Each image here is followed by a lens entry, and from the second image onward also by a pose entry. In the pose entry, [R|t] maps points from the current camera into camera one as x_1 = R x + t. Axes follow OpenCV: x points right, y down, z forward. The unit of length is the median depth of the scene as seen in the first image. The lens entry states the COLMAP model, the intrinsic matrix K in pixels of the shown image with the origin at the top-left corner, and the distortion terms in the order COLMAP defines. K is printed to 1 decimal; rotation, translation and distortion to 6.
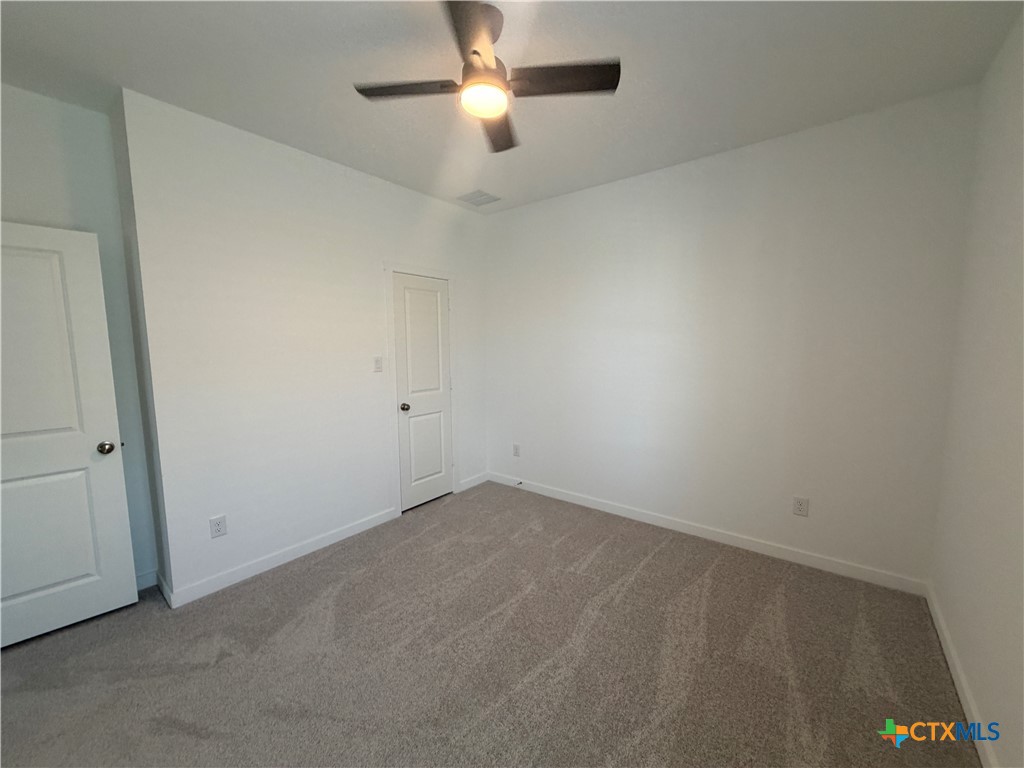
lens RADIAL K [[408.6, 0, 510.2], [0, 408.6, 384.3], [0, 0, 1]] dist [0.000567, -0.000129]
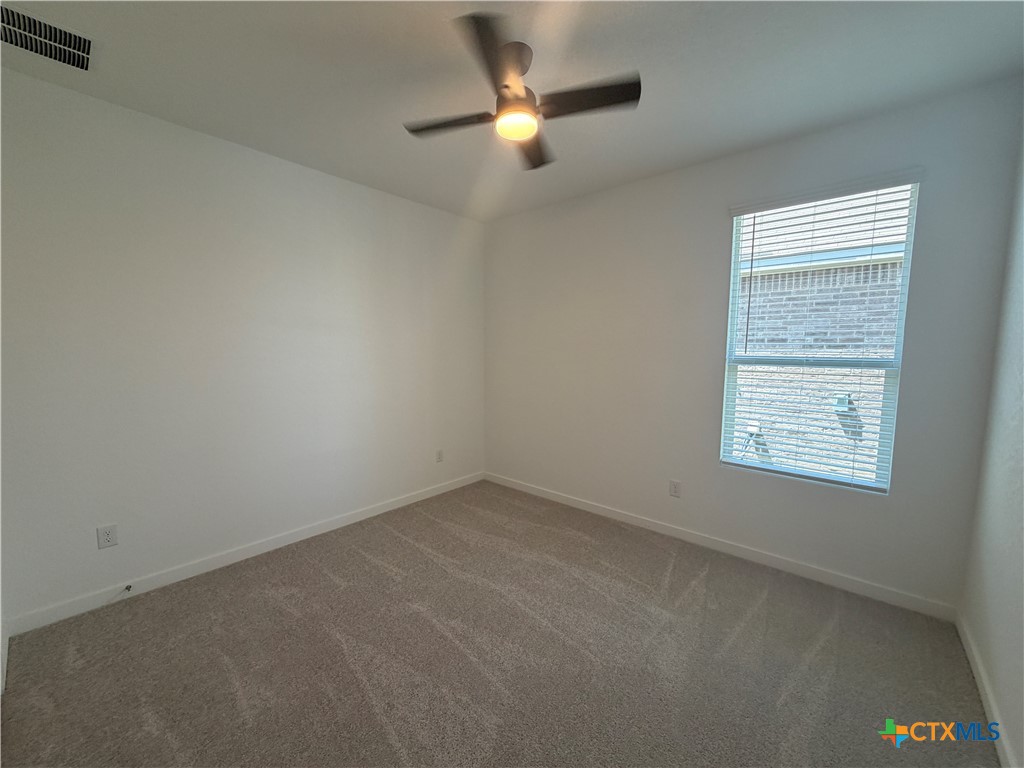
lens RADIAL K [[408.6, 0, 510.2], [0, 408.6, 384.3], [0, 0, 1]] dist [0.000567, -0.000129]
pose [[0.056594, -0.083329, 0.994914, -0.845730], [0.097100, 0.992246, 0.077582, -0.060932], [-0.993664, 0.092215, 0.064246, 0.693473]]
